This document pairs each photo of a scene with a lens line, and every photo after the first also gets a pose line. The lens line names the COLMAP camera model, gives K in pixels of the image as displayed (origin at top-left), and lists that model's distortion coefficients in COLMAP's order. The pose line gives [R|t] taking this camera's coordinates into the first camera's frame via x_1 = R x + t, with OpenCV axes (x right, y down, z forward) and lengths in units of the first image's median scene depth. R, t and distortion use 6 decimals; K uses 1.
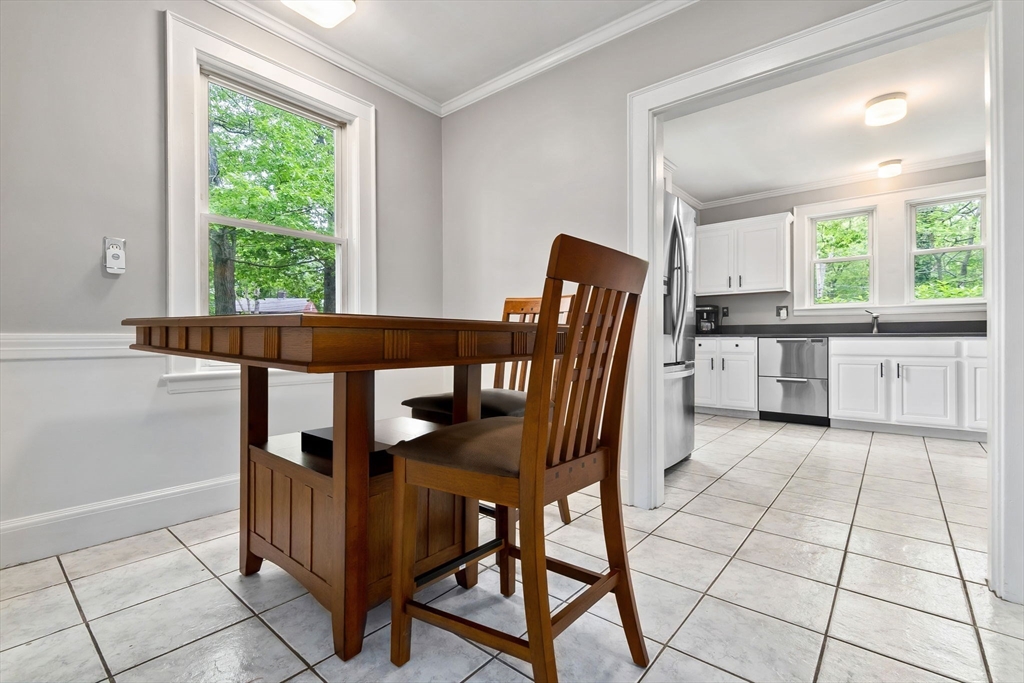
lens RADIAL K [[463.0, 0, 515.1], [0, 463.0, 336.8], [0, 0, 1]] dist [0.002165, -0.000013]
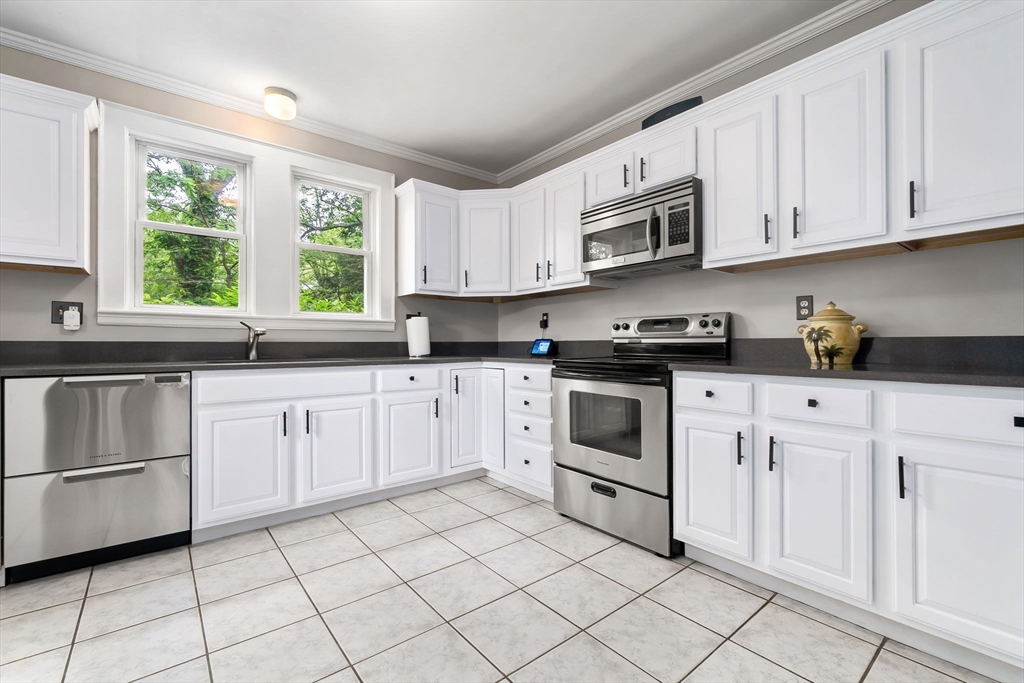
lens RADIAL K [[437.3, 0, 513.1], [0, 437.3, 346.3], [0, 0, 1]] dist [0.003826, 0.000569]
pose [[0.204364, -0.002105, 0.978893, 0.262794], [-0.002160, 0.999994, 0.002601, -0.026566], [-0.978892, -0.002646, 0.204359, 0.525007]]
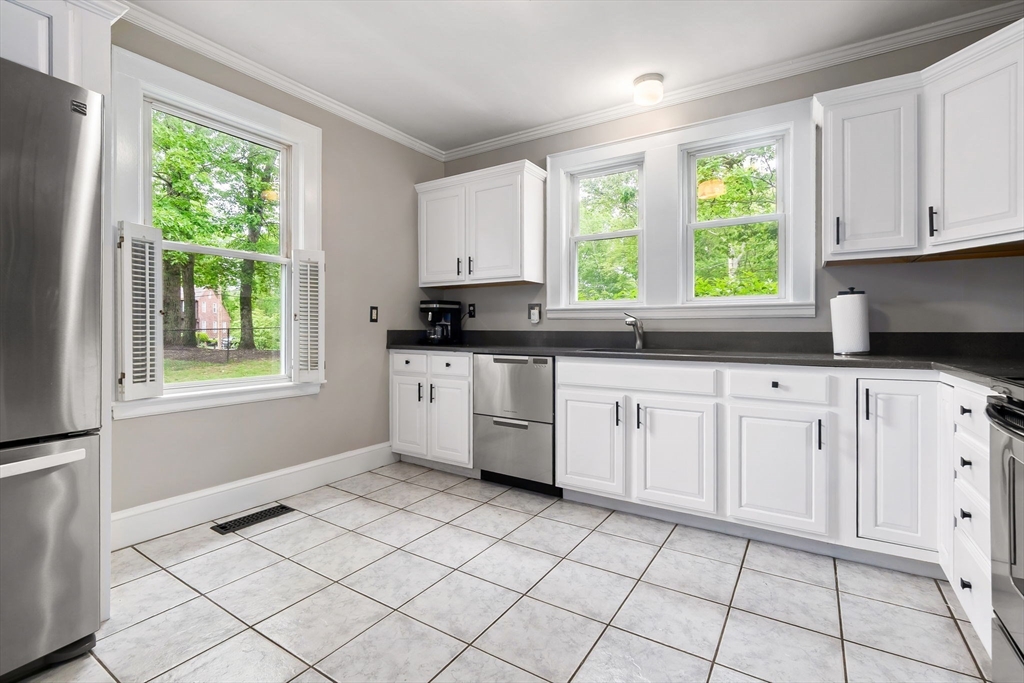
lens RADIAL K [[463.0, 0, 512.3], [0, 463.0, 332.9], [0, 0, 1]] dist [0.002165, -0.000013]
pose [[0.991382, 0.003637, 0.130952, 0.506332], [-0.005133, 0.999925, 0.011090, -0.034665], [-0.130902, -0.011666, 0.991327, 0.370042]]
